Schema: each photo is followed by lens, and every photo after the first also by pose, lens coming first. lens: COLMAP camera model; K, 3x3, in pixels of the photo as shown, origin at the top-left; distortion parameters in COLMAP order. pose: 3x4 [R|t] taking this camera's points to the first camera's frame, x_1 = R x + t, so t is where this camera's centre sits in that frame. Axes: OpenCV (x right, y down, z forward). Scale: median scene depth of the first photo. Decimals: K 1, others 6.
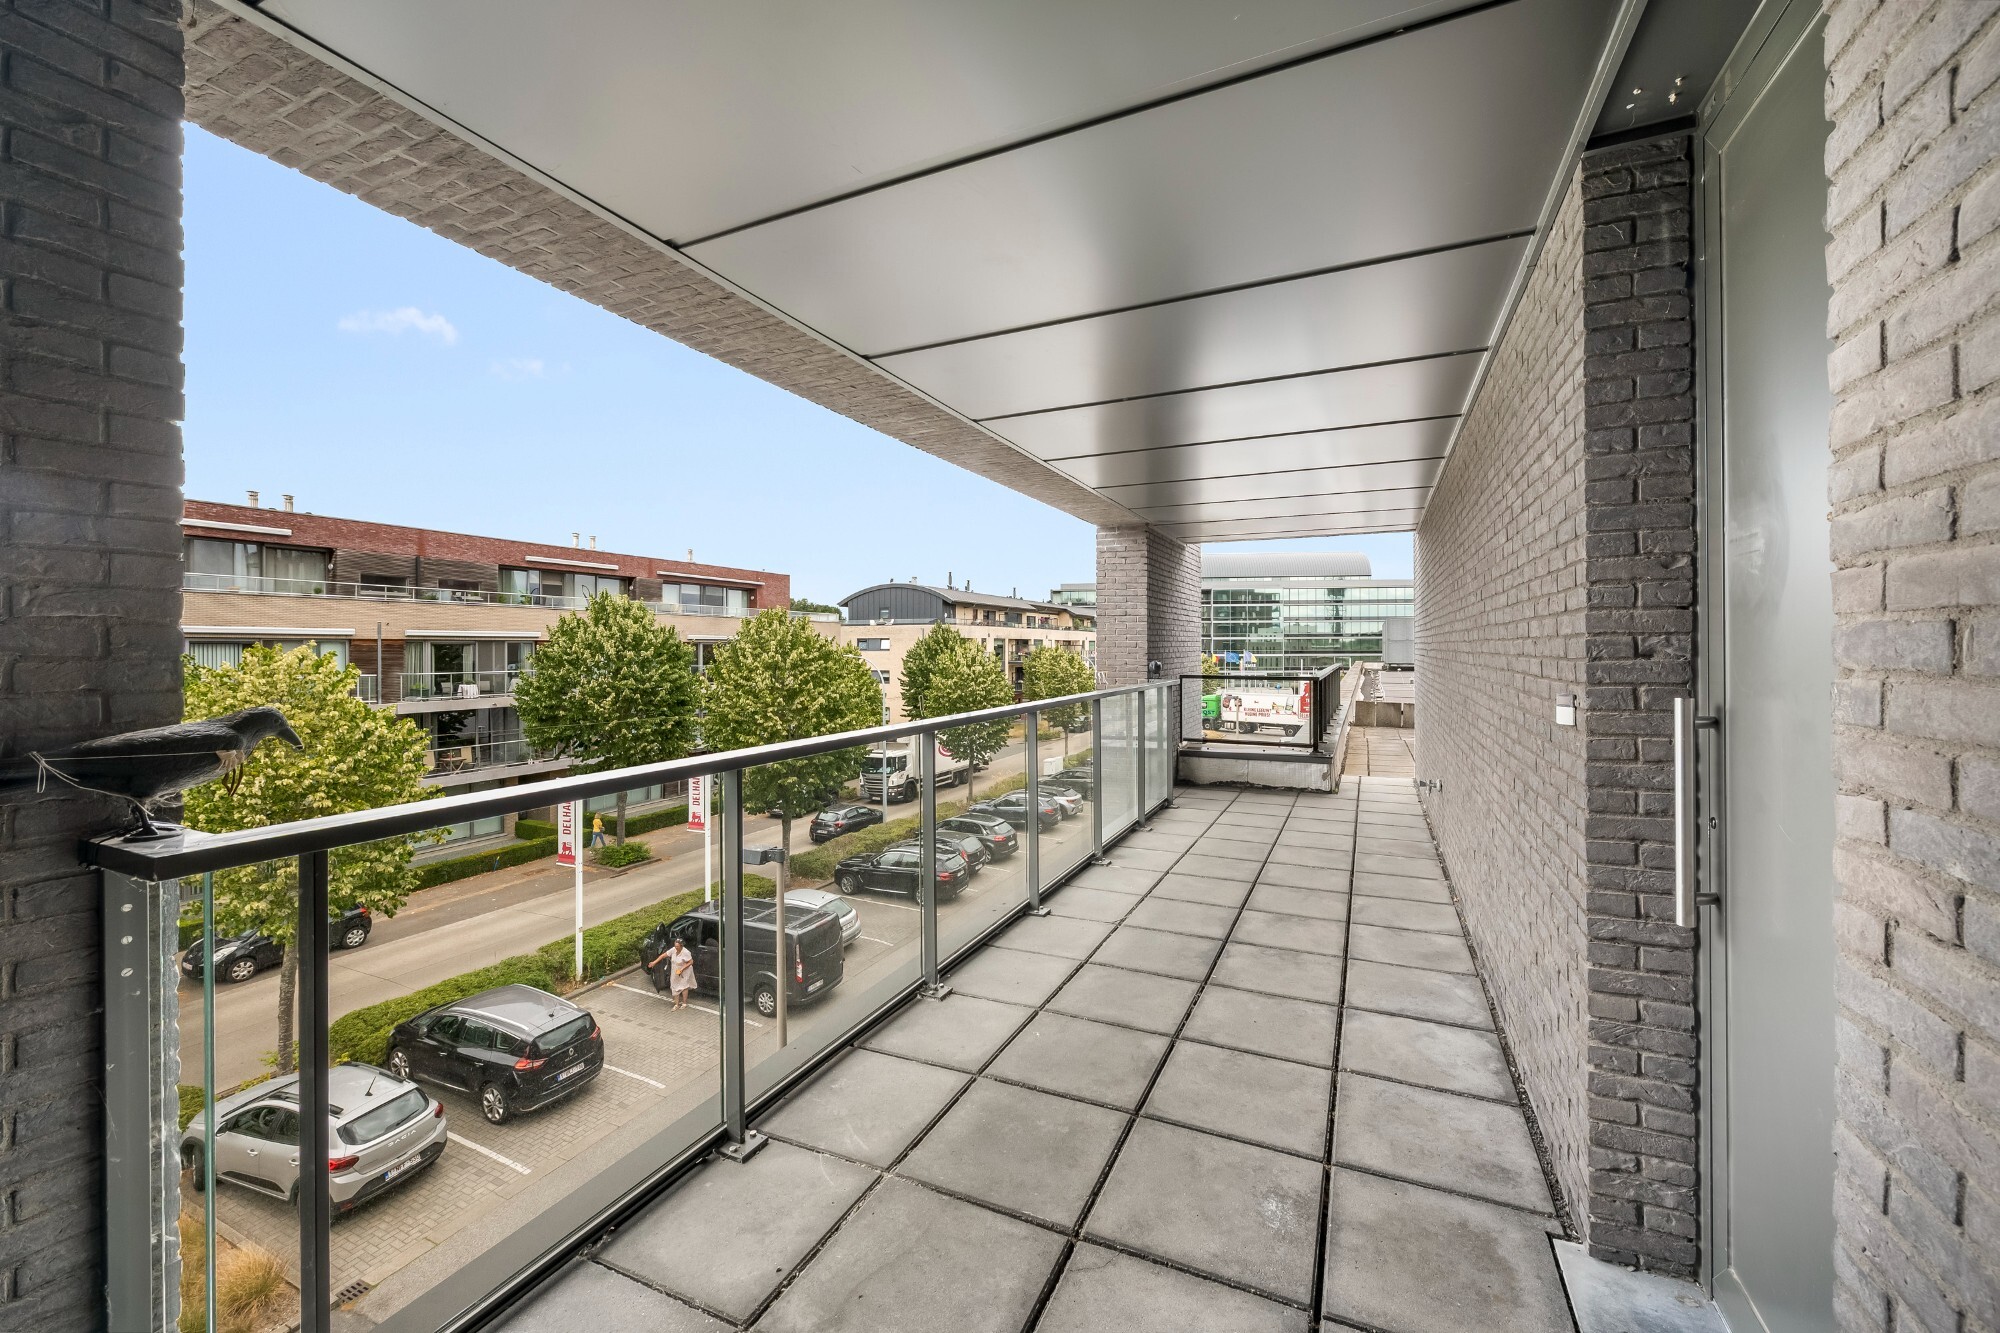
lens RADIAL K [[792.3, 0, 1010.1], [0, 792.3, 669.6], [0, 0, 1]] dist [-0.000683, -0.000355]
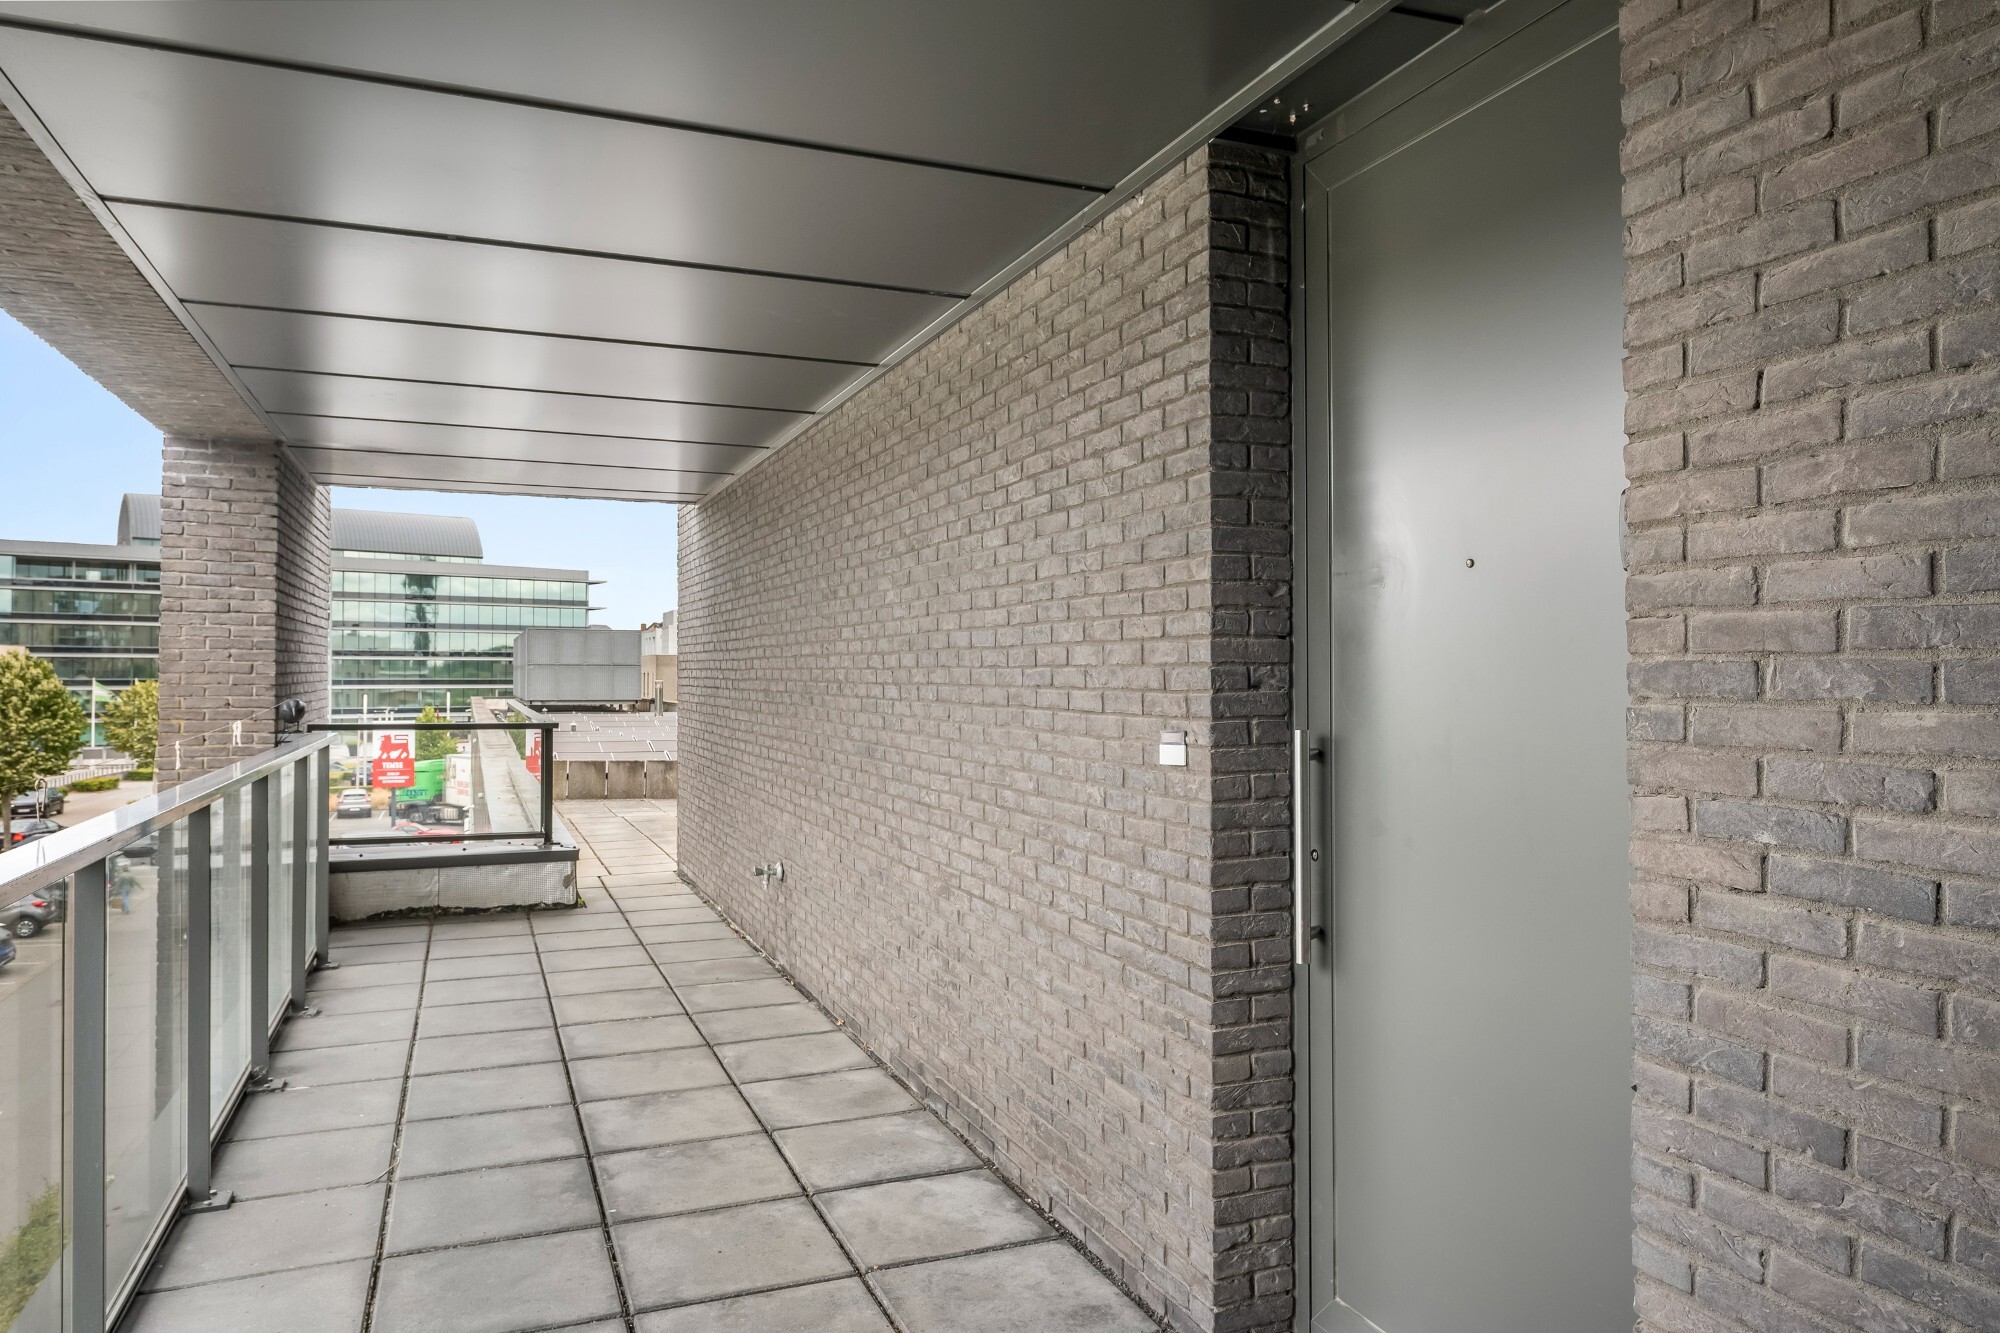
lens RADIAL K [[1322.9, 0, 1002.6], [0, 1322.9, 692.4], [0, 0, 1]] dist [-0.000636, -0.000797]
pose [[0.681339, -0.005682, 0.731946, -0.546991], [0.016186, 0.999842, -0.007305, -0.004334], [-0.731789, 0.016825, 0.681324, 0.141198]]
